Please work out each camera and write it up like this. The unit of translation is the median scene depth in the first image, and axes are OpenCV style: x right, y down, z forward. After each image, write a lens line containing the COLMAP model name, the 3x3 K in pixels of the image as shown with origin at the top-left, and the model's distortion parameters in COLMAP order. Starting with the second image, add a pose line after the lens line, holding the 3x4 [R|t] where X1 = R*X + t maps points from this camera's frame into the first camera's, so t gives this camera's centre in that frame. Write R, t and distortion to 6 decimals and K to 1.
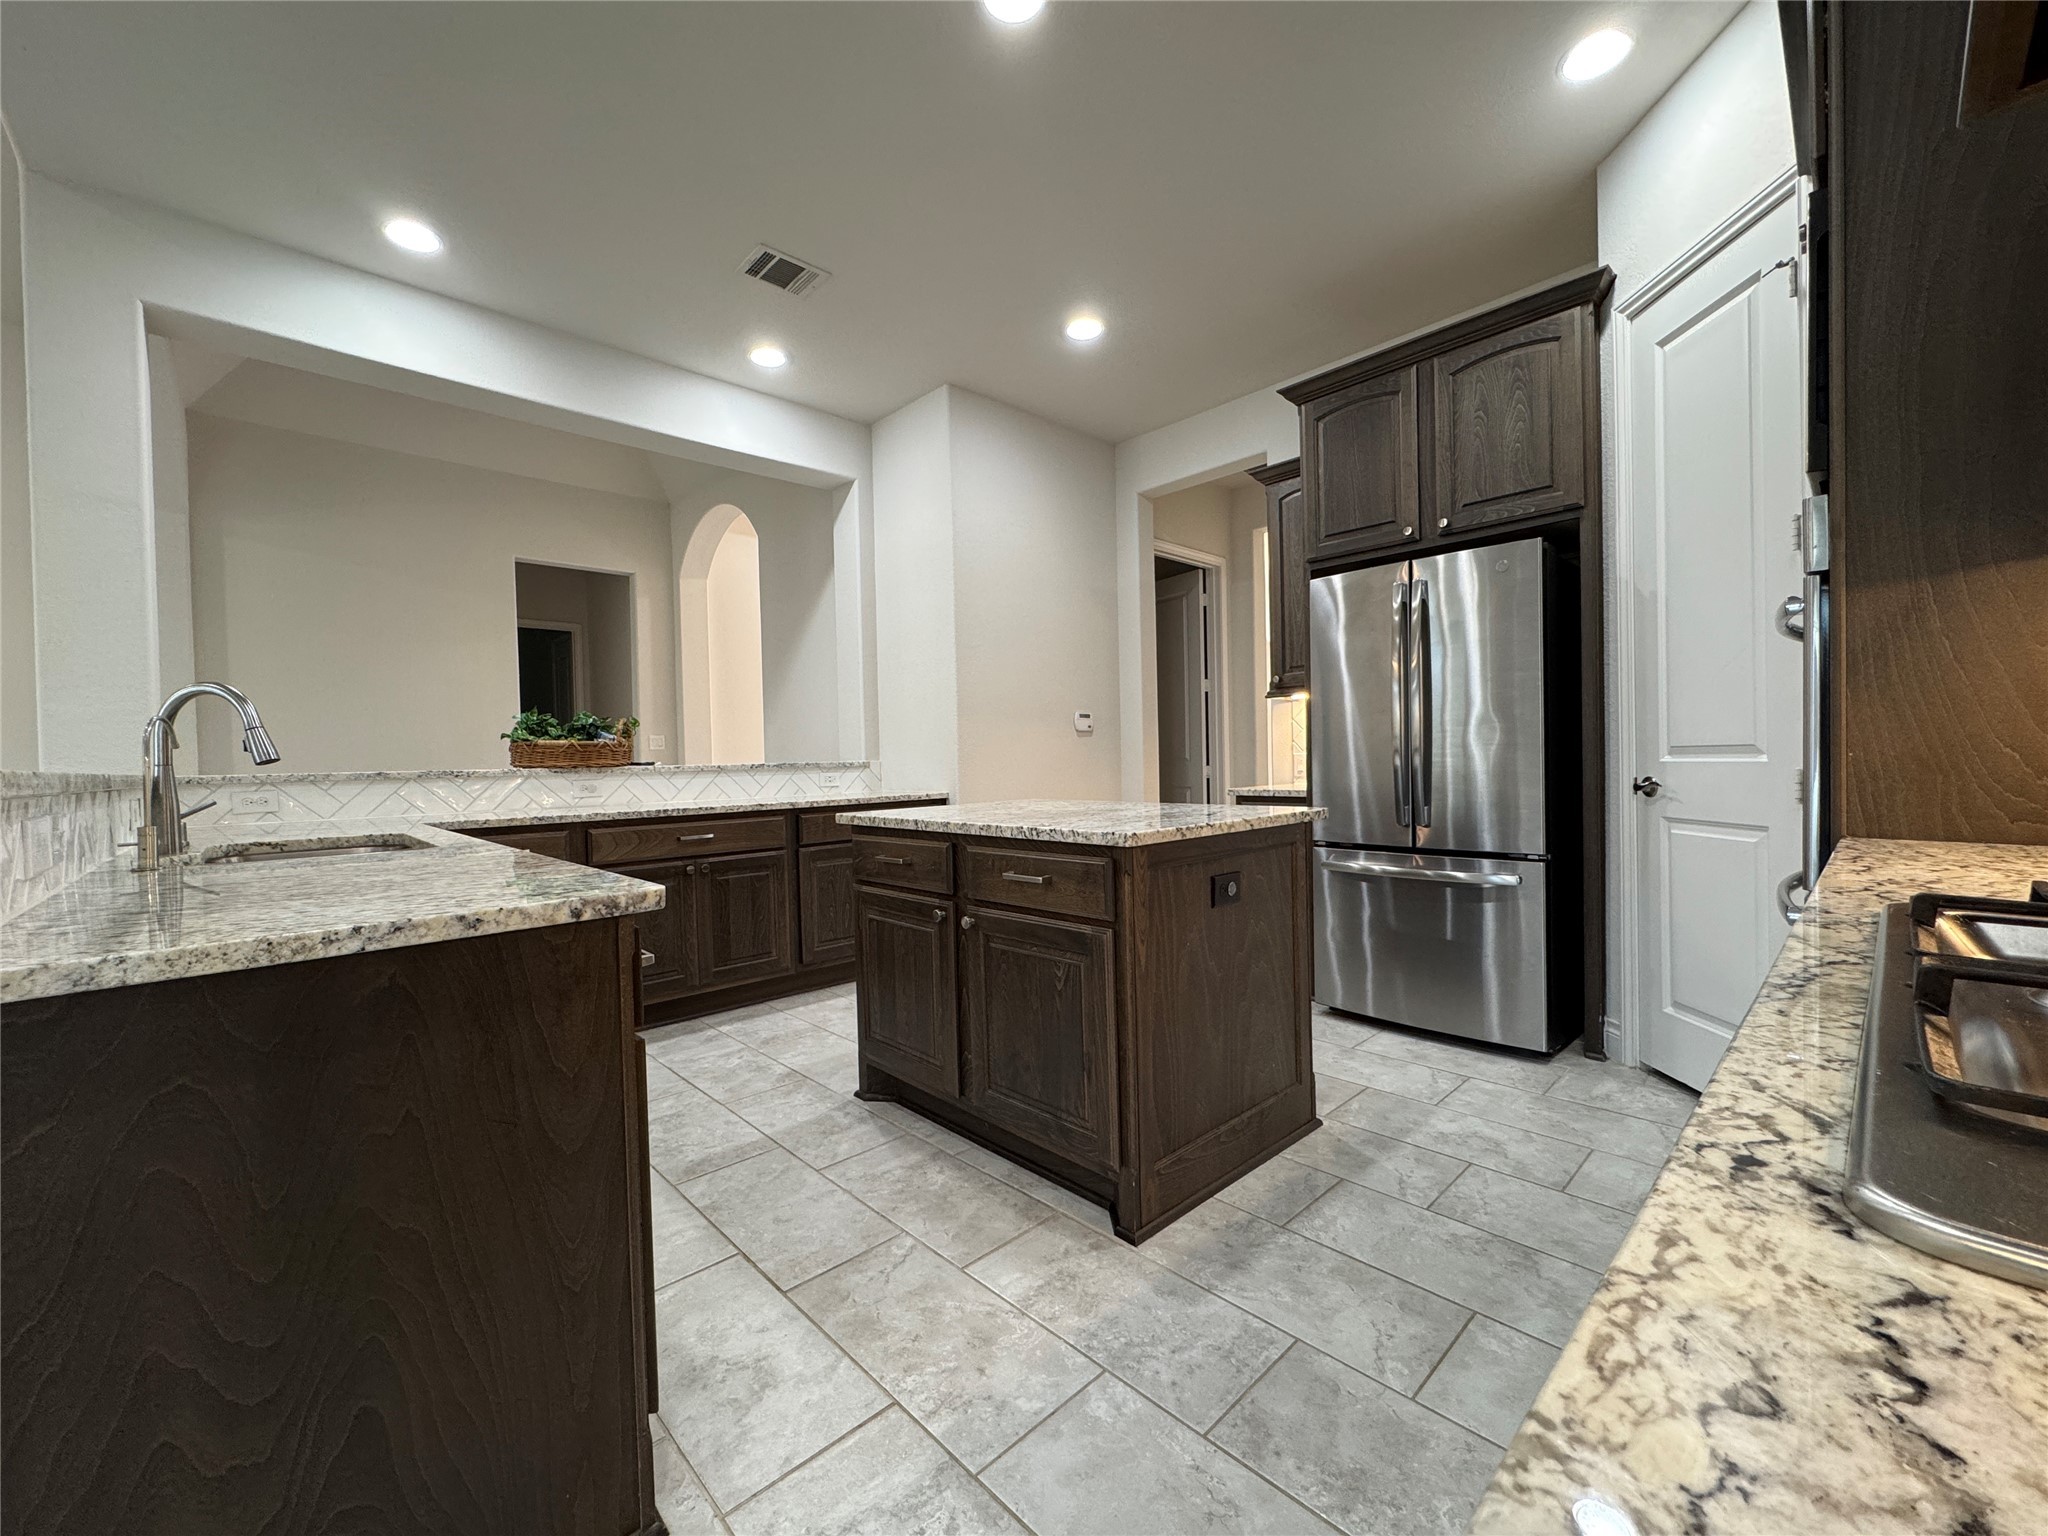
lens RADIAL K [[817.8, 0, 1021.1], [0, 817.8, 771.8], [0, 0, 1]] dist [-0.002629, 0.000703]
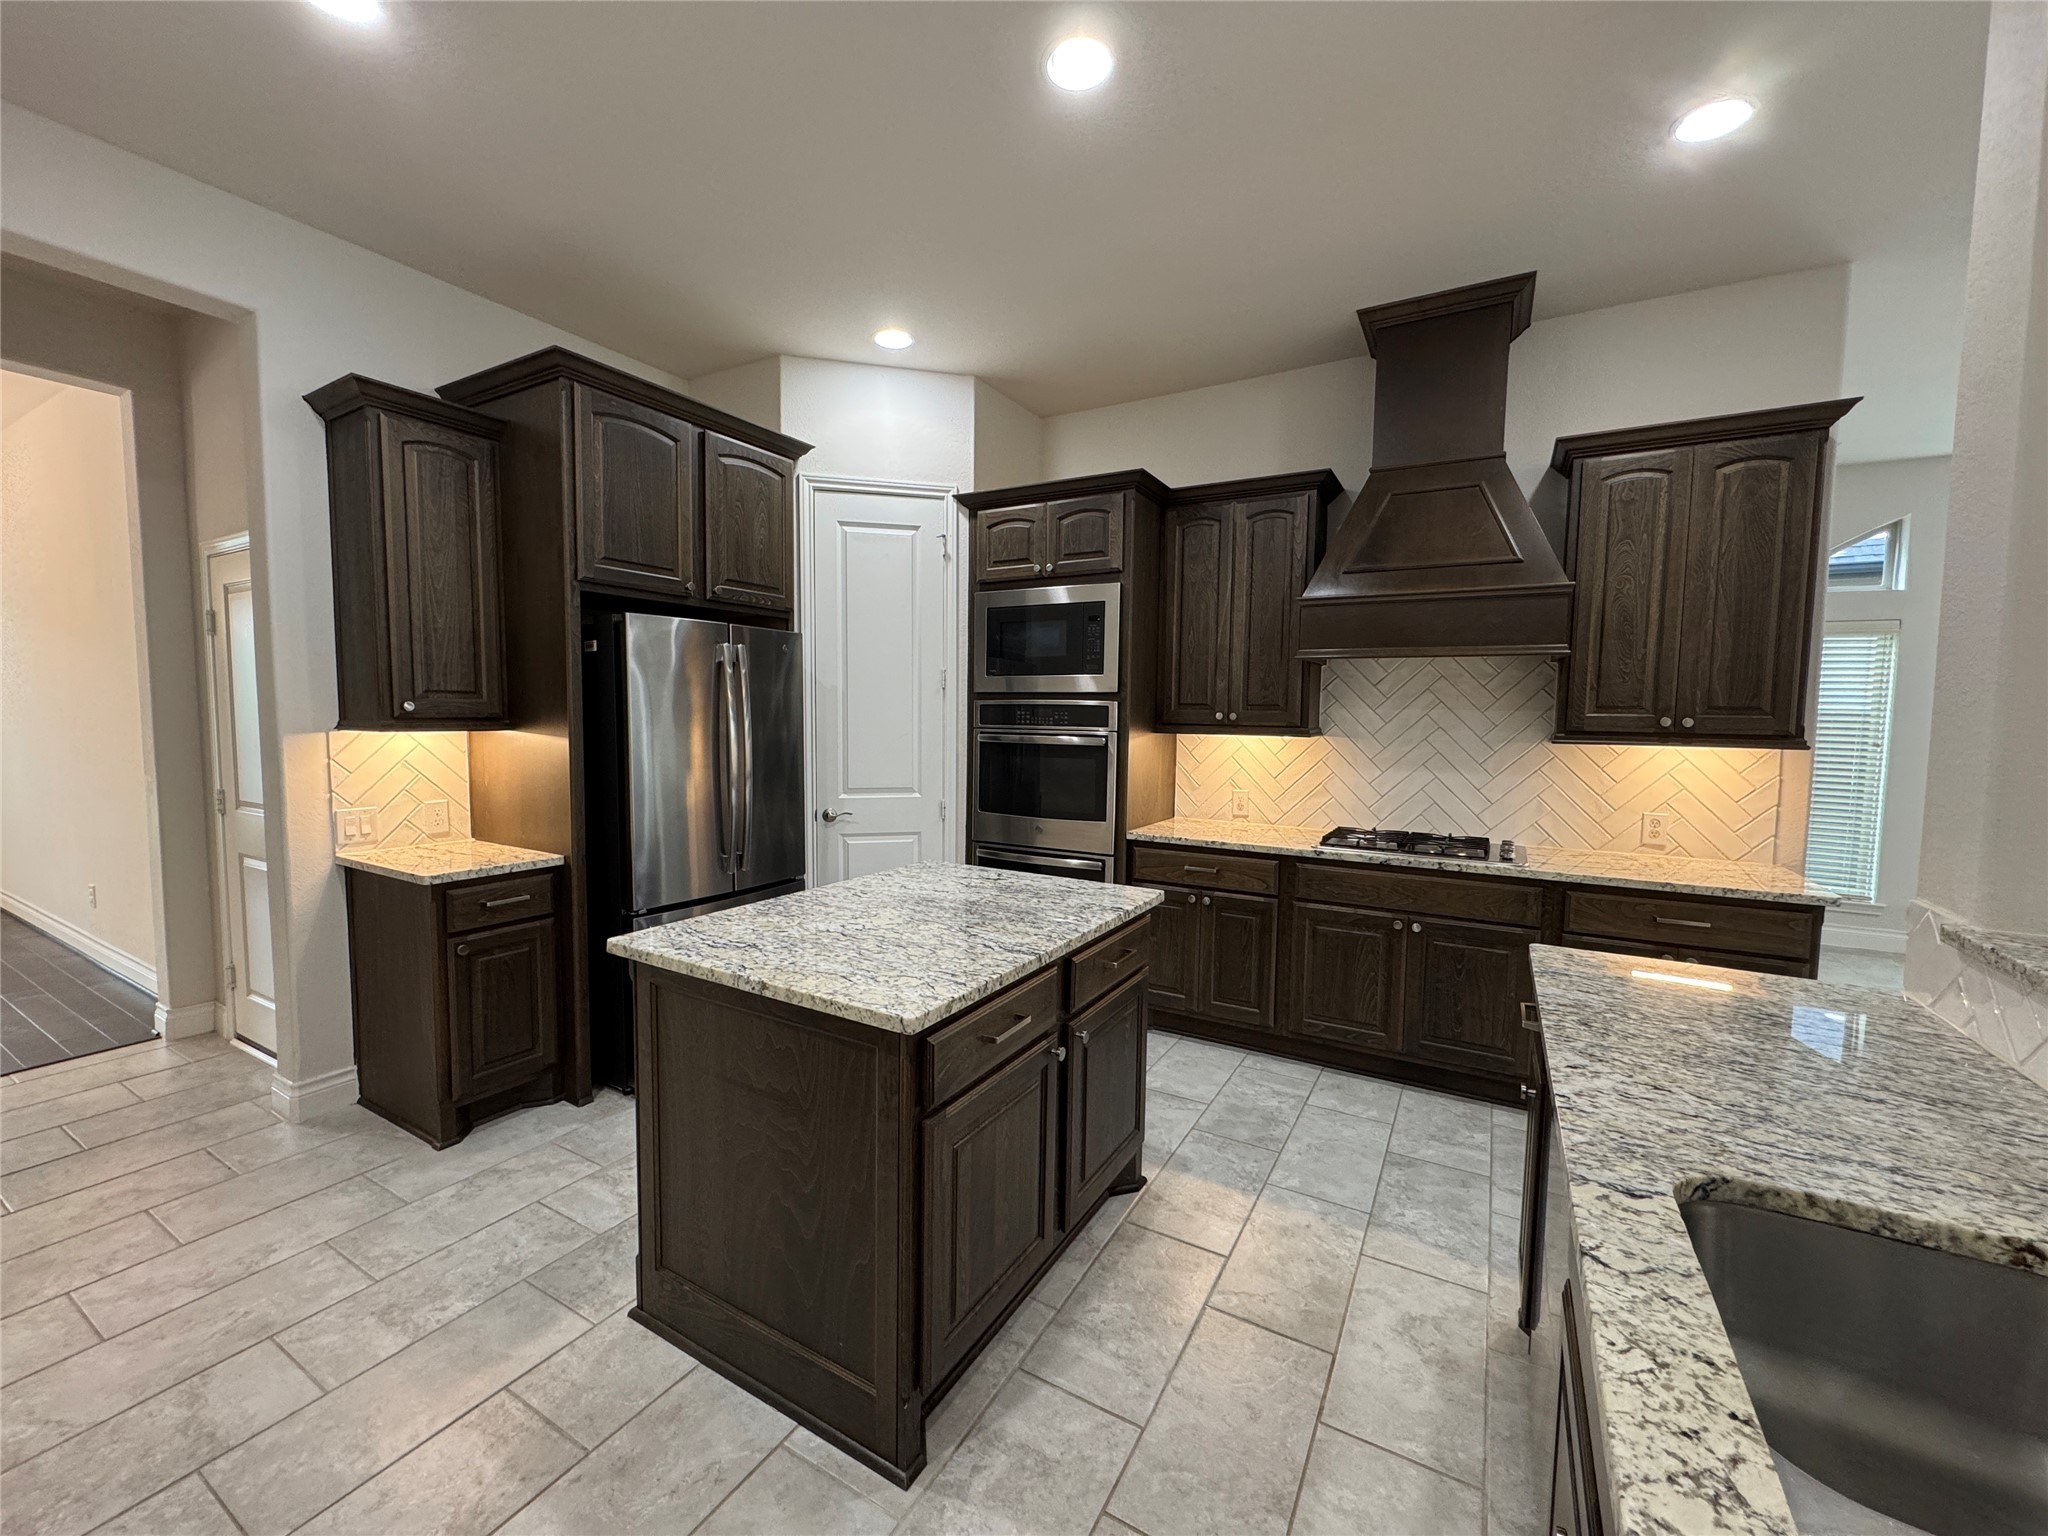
lens RADIAL K [[817.8, 0, 1018.7], [0, 817.8, 773.1], [0, 0, 1]] dist [-0.002629, 0.000703]
pose [[-0.282253, -0.053691, 0.957837, -0.749035], [0.009087, 0.998238, 0.058633, -0.140990], [-0.959297, 0.025253, -0.281267, 1.070784]]
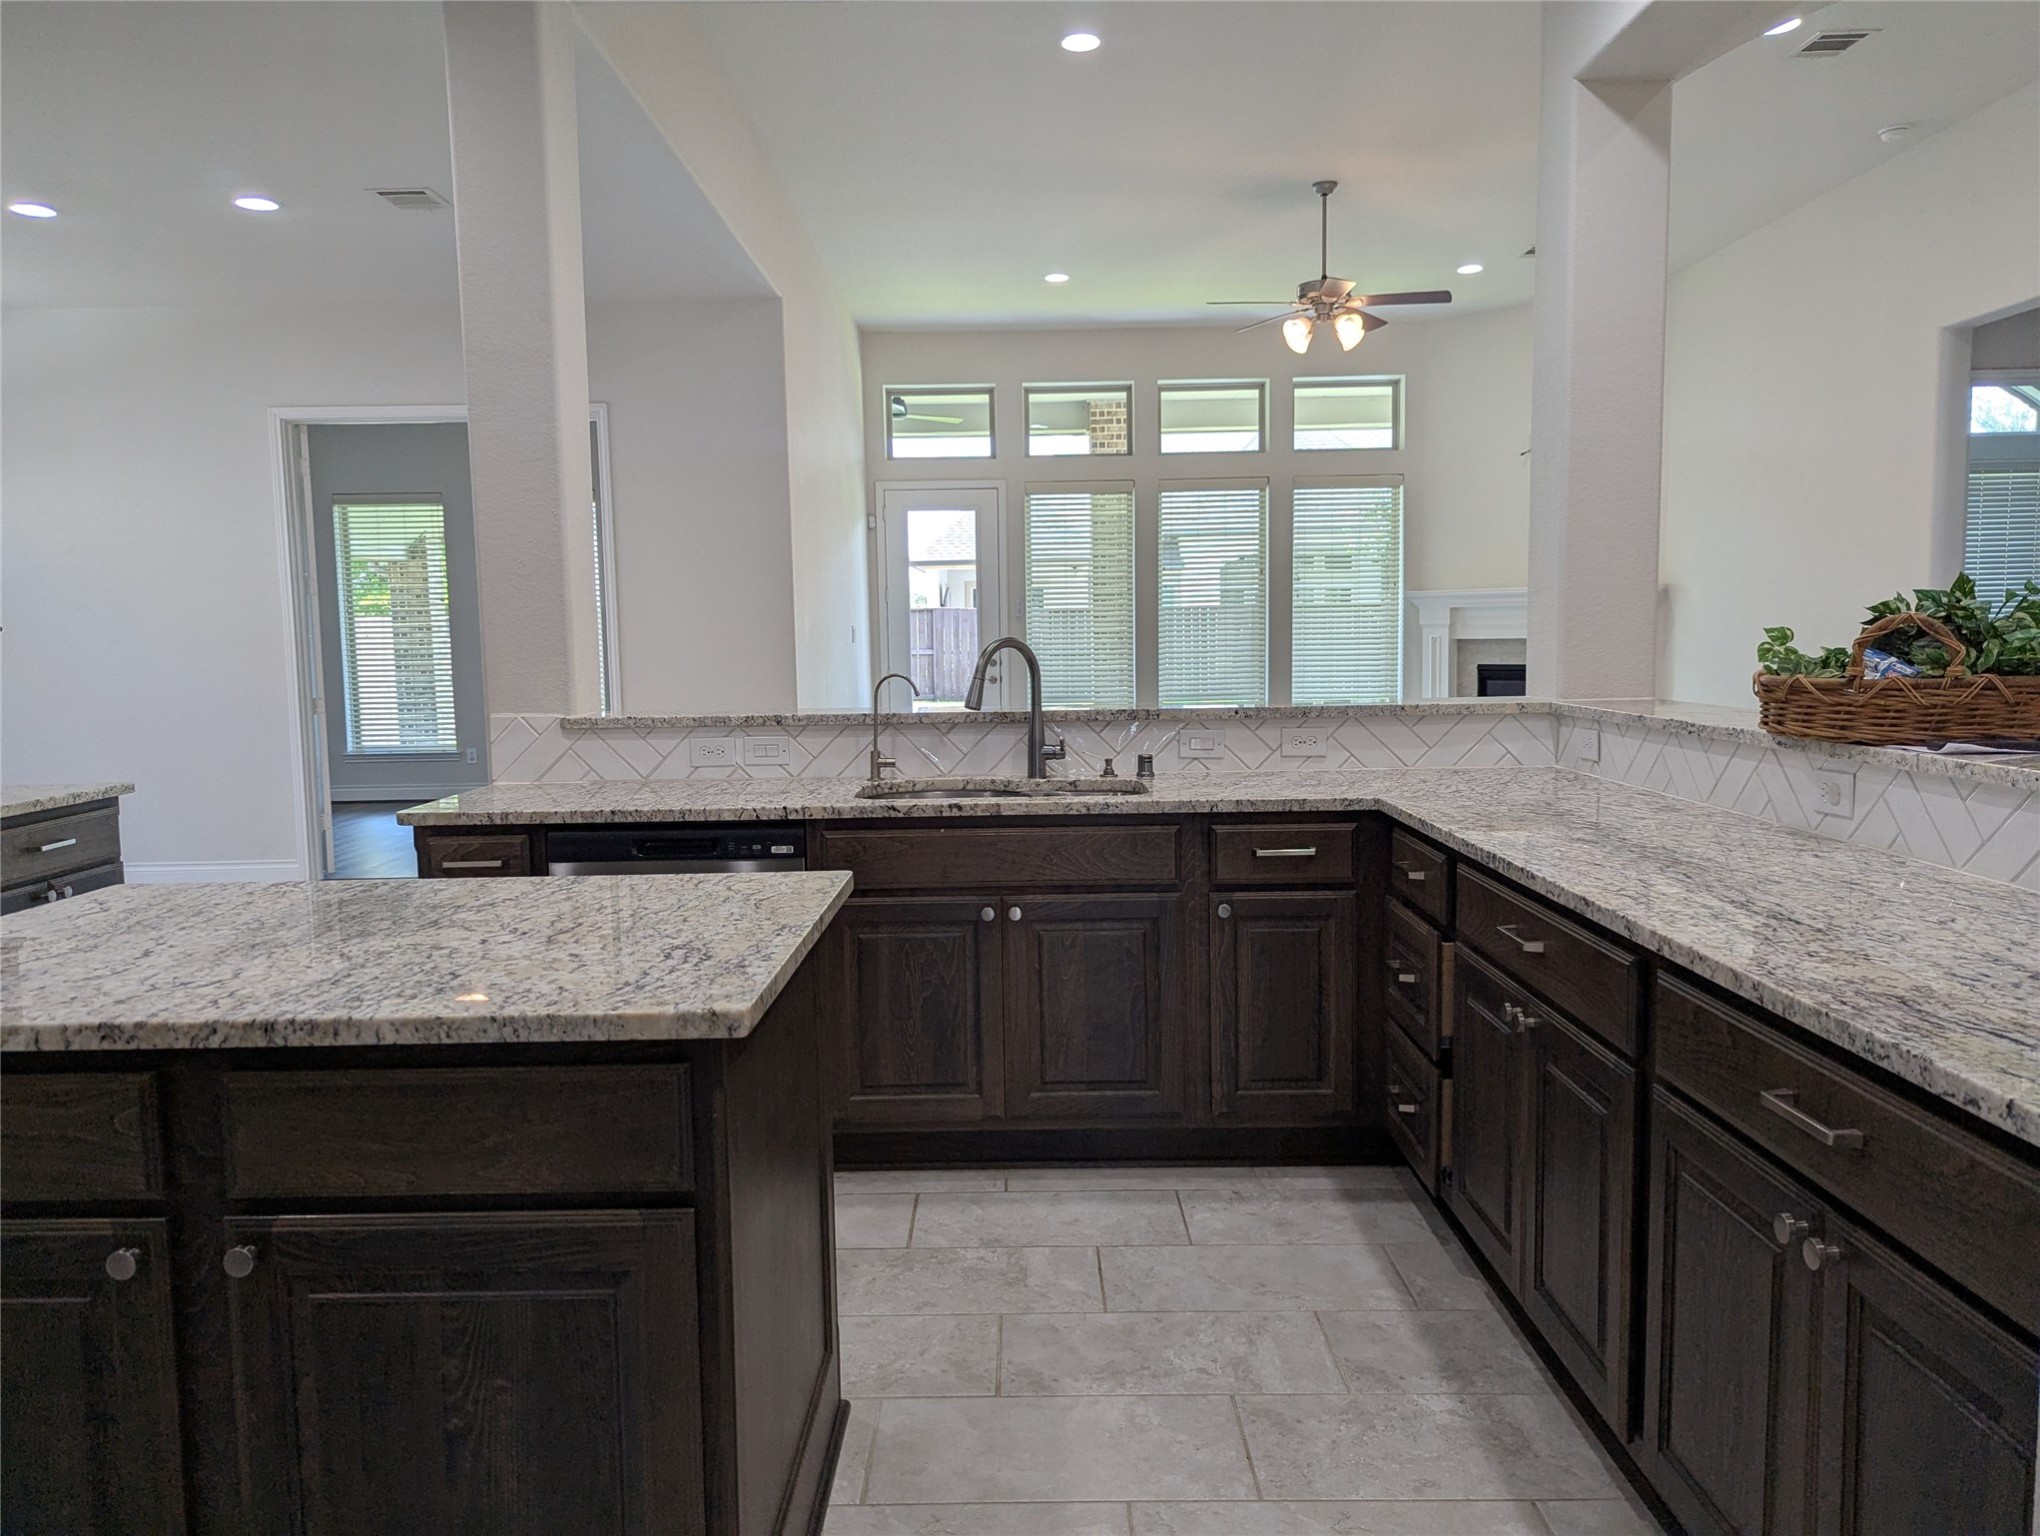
lens RADIAL K [[1440.3, 0, 1008.8], [0, 1440.3, 770.0], [0, 0, 1]] dist [0.054834, -0.041220]
pose [[-0.688600, 0.105728, -0.717392, 0.353046], [0.022341, 0.991937, 0.124746, -0.124348], [0.724797, 0.069873, -0.685410, 1.684689]]
